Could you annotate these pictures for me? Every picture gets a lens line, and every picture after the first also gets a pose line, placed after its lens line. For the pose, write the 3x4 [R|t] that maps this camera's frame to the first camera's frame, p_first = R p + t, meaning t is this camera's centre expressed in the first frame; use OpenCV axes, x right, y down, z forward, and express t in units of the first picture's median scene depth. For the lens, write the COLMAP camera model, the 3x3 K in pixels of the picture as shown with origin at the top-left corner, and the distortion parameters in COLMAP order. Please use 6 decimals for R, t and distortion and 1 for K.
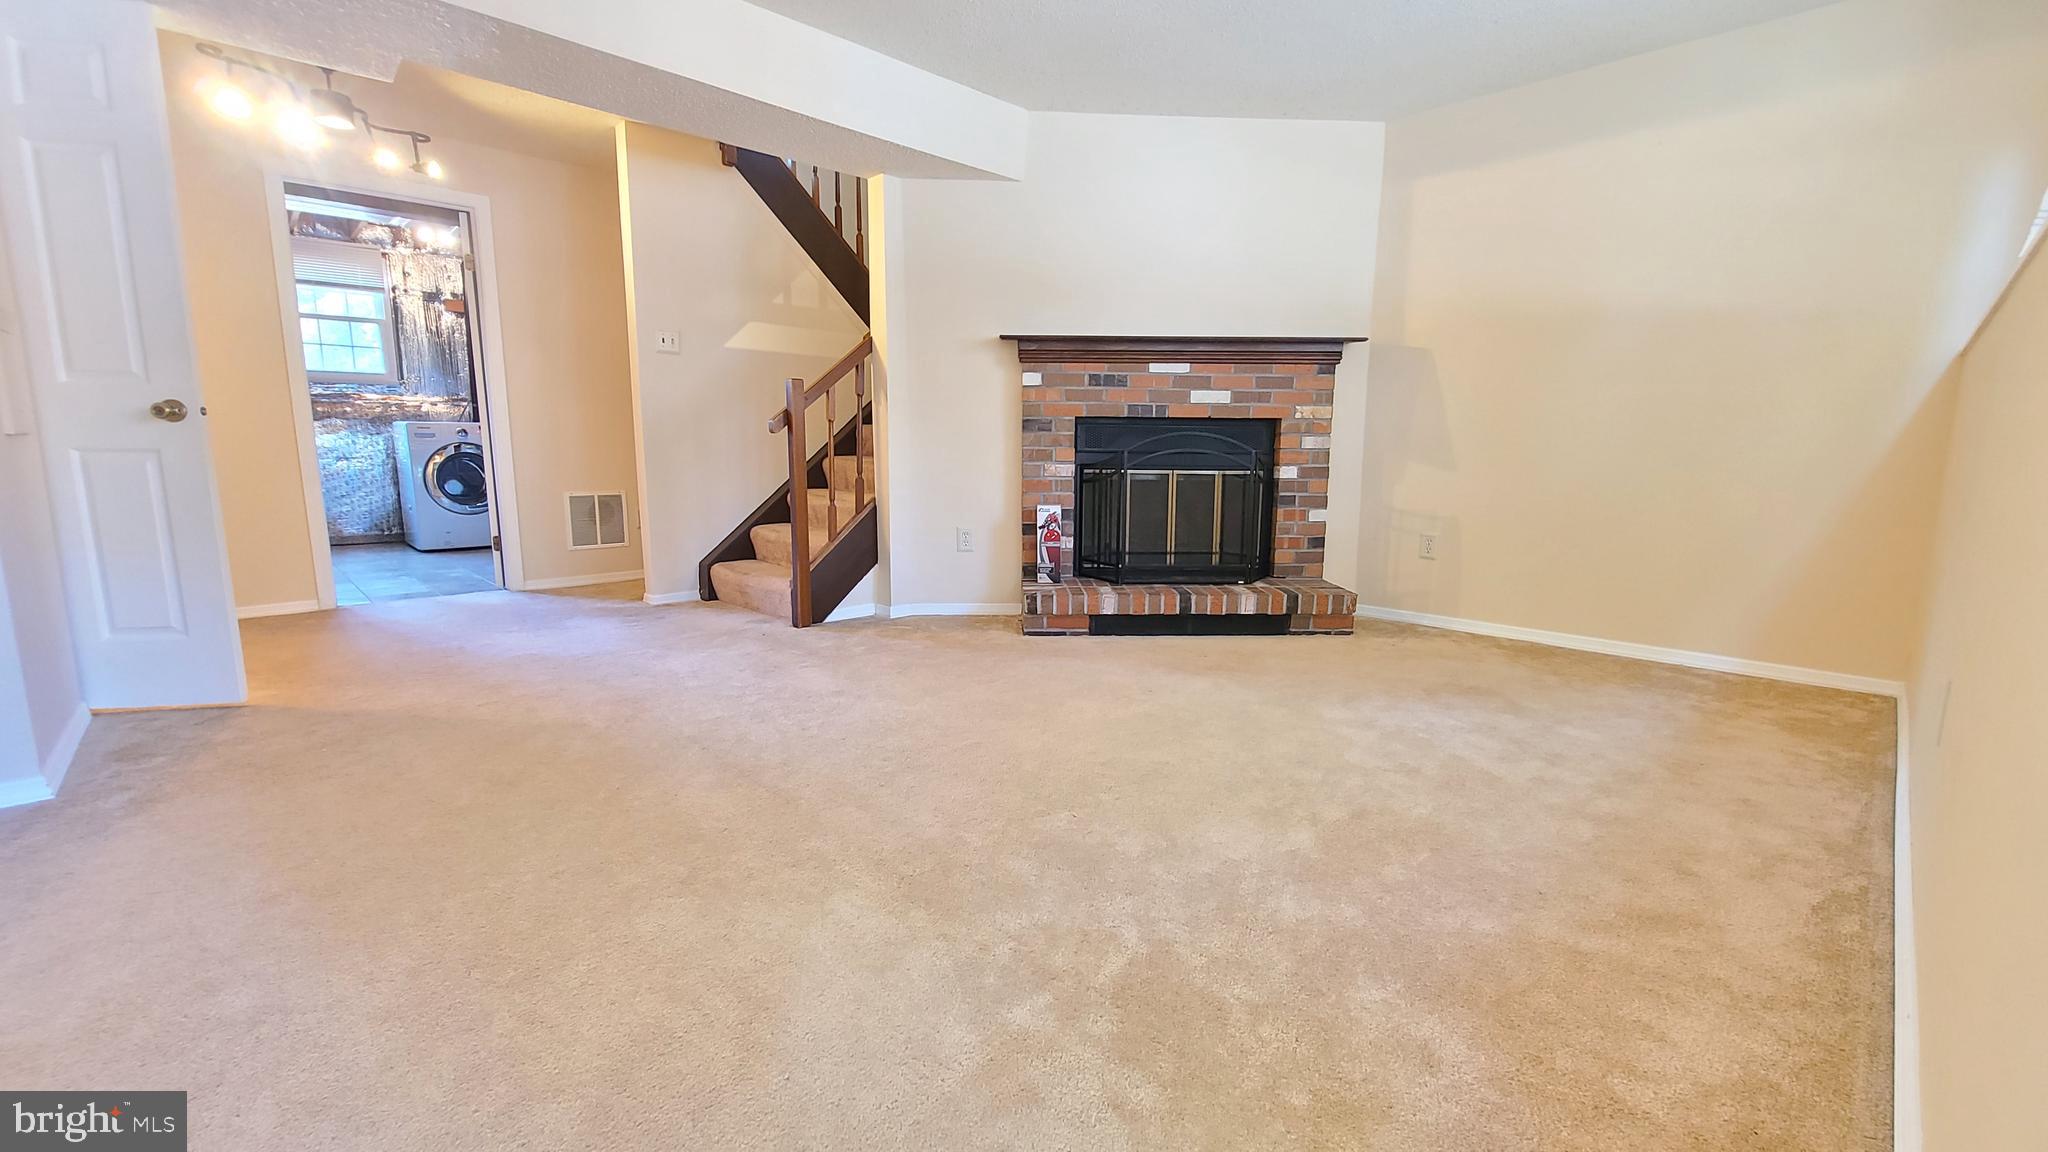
lens RADIAL K [[836.1, 0, 1025.2], [0, 836.1, 572.0], [0, 0, 1]] dist [-0.001908, 0.001317]
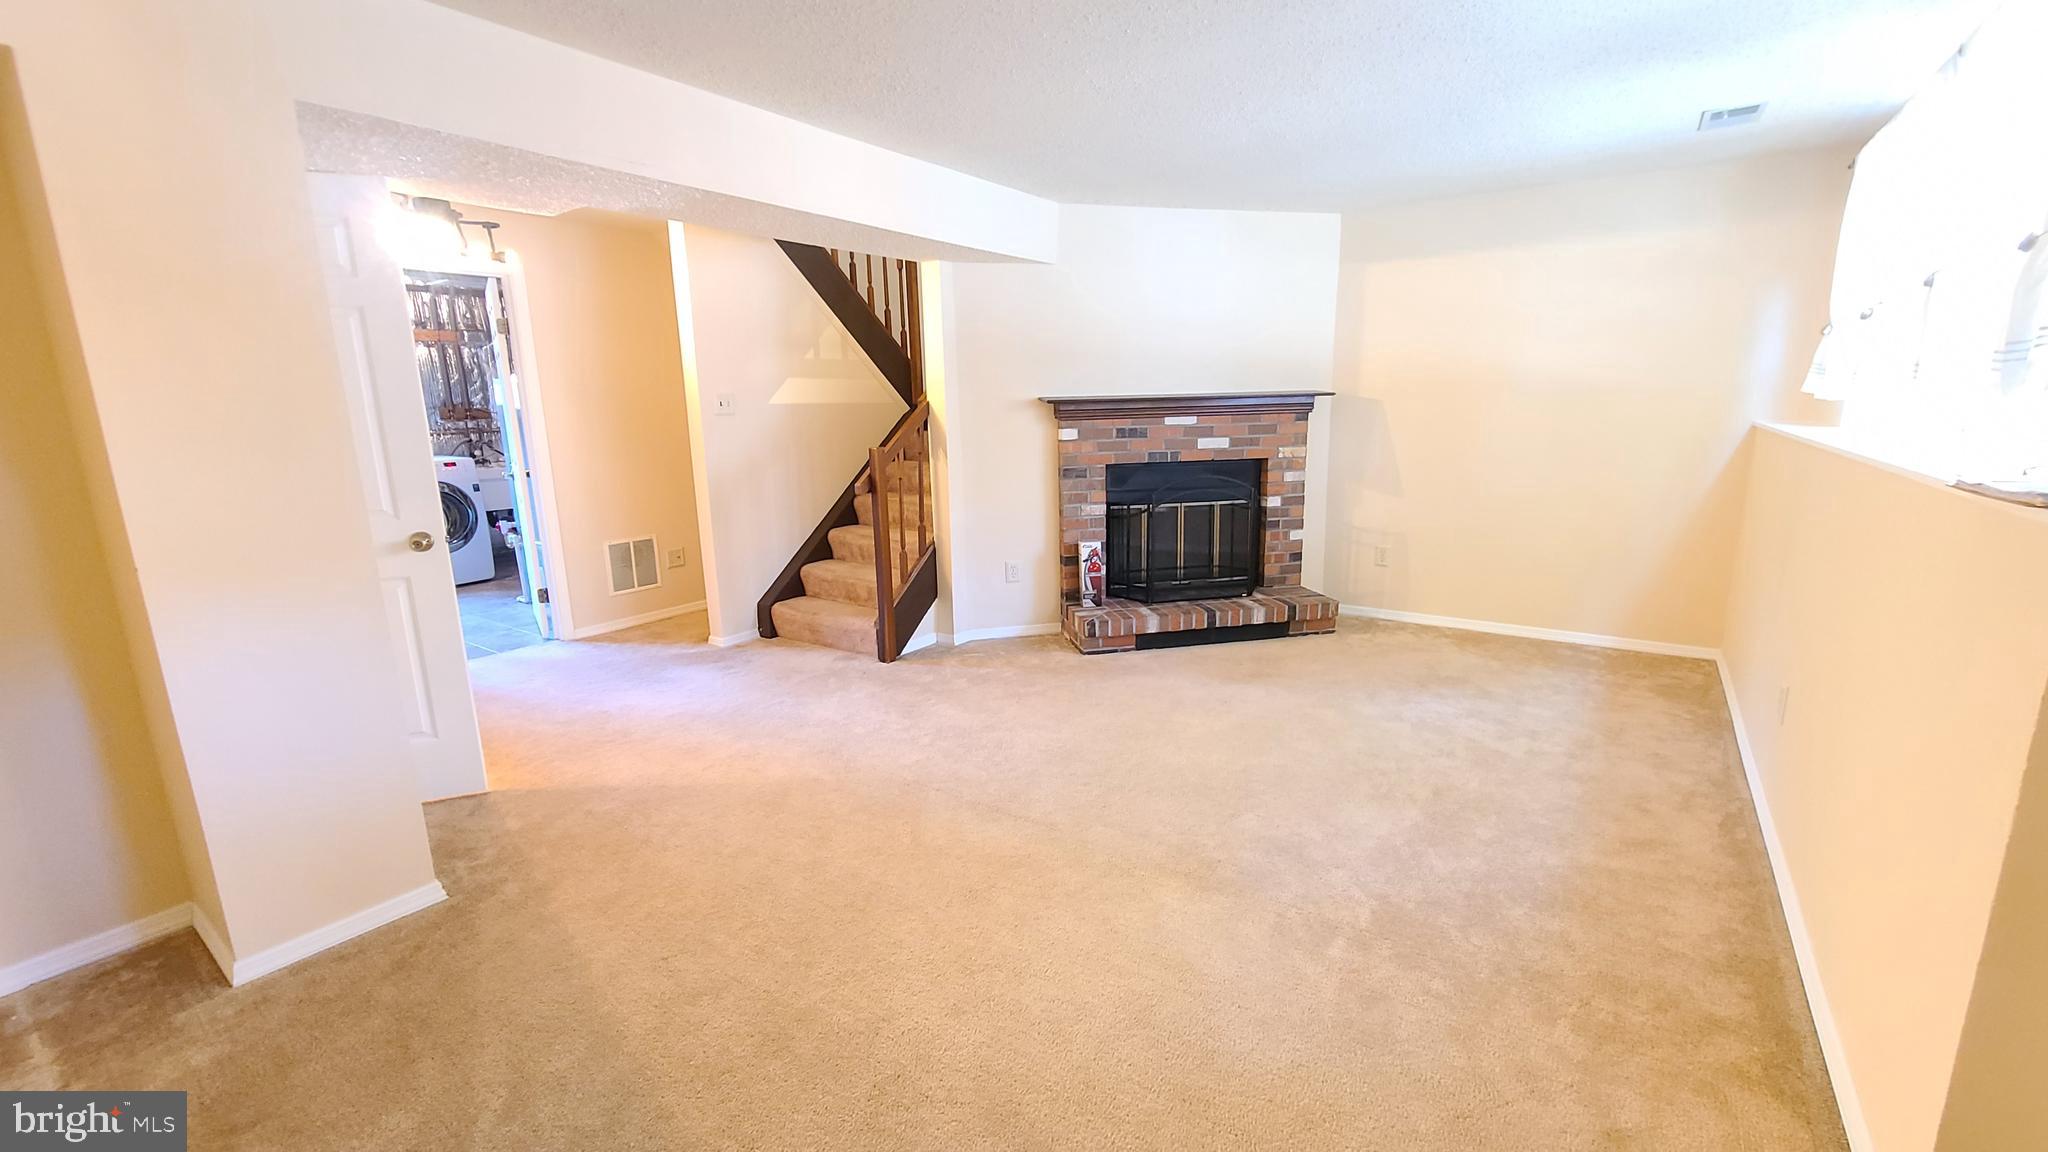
lens RADIAL K [[836.1, 0, 1028.0], [0, 836.1, 573.4], [0, 0, 1]] dist [-0.001908, 0.001317]
pose [[0.983157, -0.063986, 0.171196, -0.266993], [0.055193, 0.996924, 0.055643, -0.107425], [-0.174230, -0.045257, 0.983664, -0.151809]]
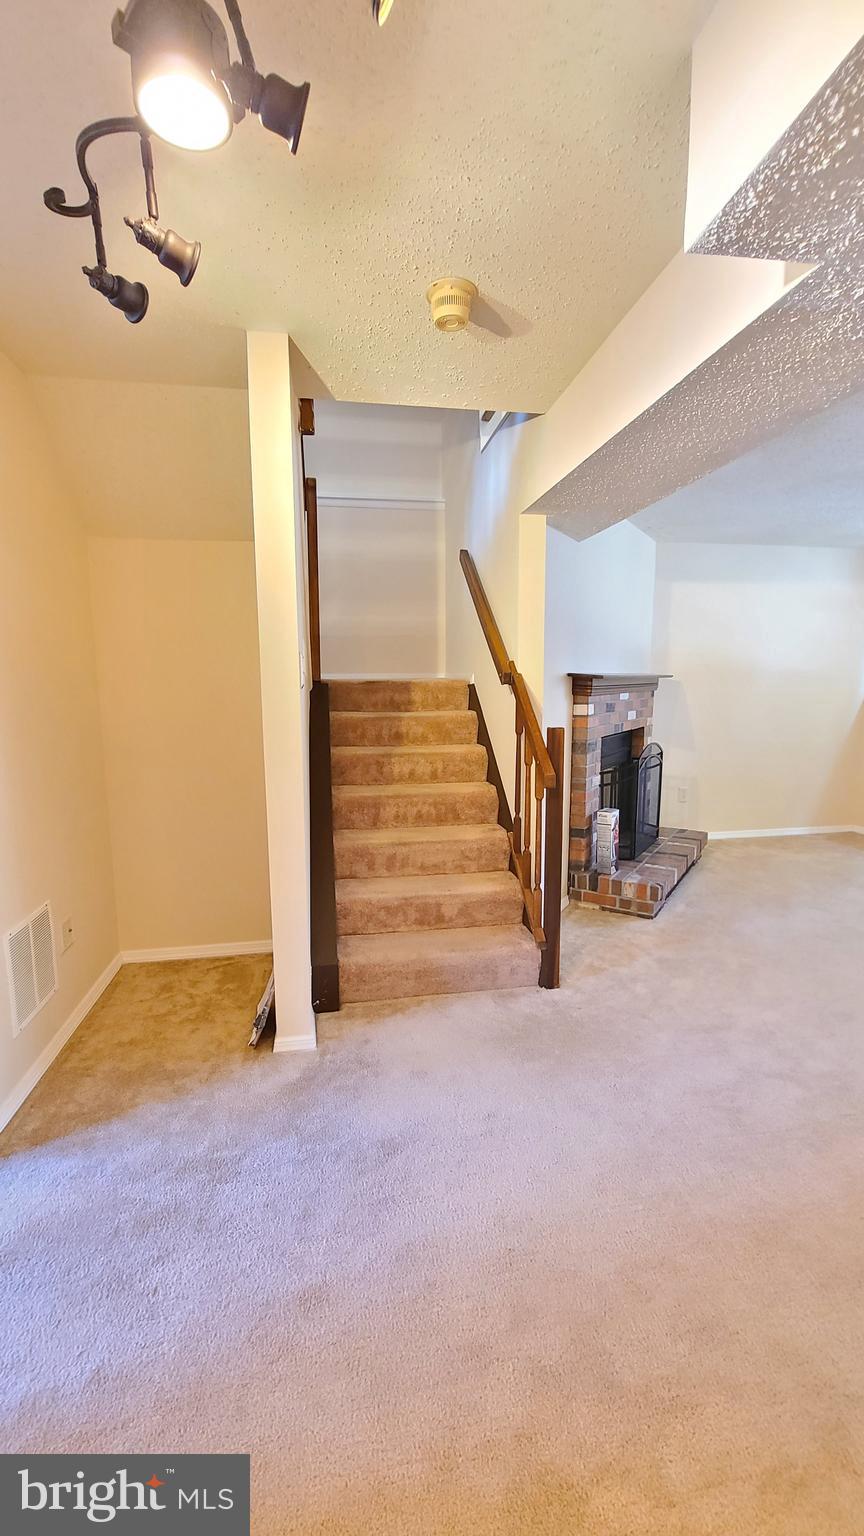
lens RADIAL K [[627.0, 0, 430.6], [0, 627.0, 774.7], [0, 0, 1]] dist [-0.001908, 0.001317]
pose [[0.577455, -0.131269, 0.805800, -0.877947], [0.135235, 0.988734, 0.064157, -0.231187], [-0.805144, 0.071924, 0.588702, 0.673663]]
